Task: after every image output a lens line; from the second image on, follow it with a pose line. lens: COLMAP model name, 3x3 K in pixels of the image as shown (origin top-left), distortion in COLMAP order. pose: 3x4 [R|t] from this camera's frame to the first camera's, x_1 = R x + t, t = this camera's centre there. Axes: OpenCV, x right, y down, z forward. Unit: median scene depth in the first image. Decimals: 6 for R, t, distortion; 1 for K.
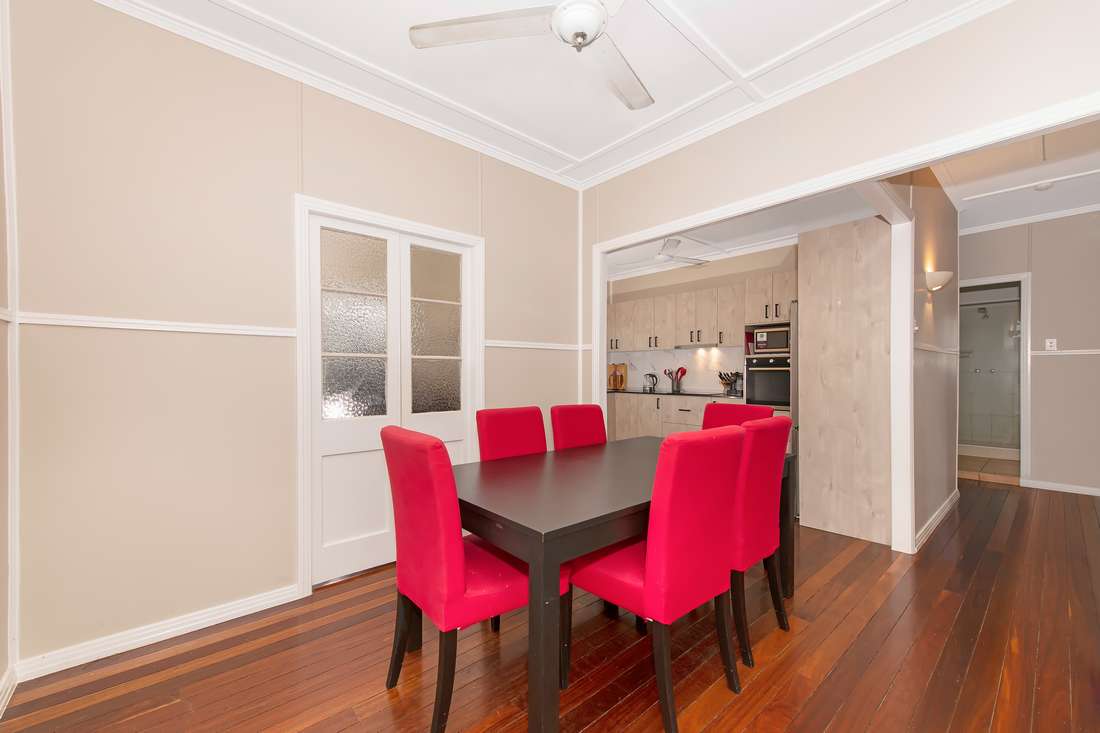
lens RADIAL K [[438.4, 0, 541.1], [0, 438.4, 372.7], [0, 0, 1]] dist [0.001925, -0.000156]
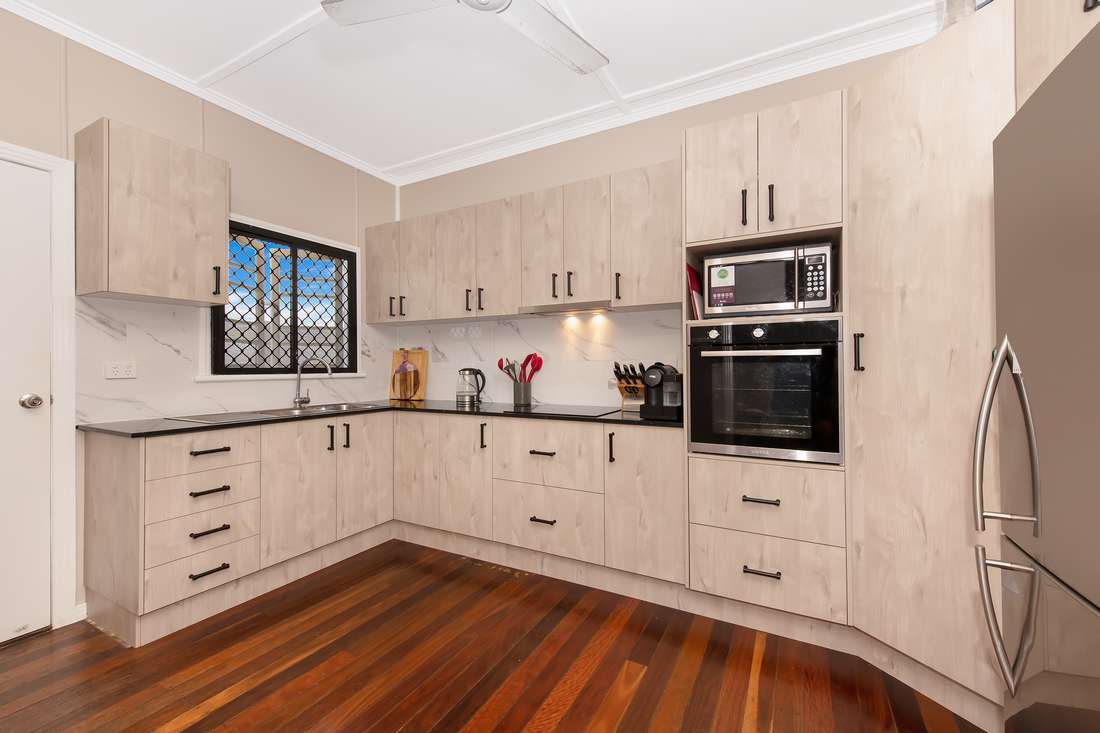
lens RADIAL K [[438.4, 0, 547.9], [0, 438.4, 367.2], [0, 0, 1]] dist [0.001925, -0.000156]
pose [[0.935023, -0.003021, 0.354575, 0.173262], [0.003642, 0.999993, -0.001085, 0.002402], [-0.354569, 0.002306, 0.935027, 0.570887]]
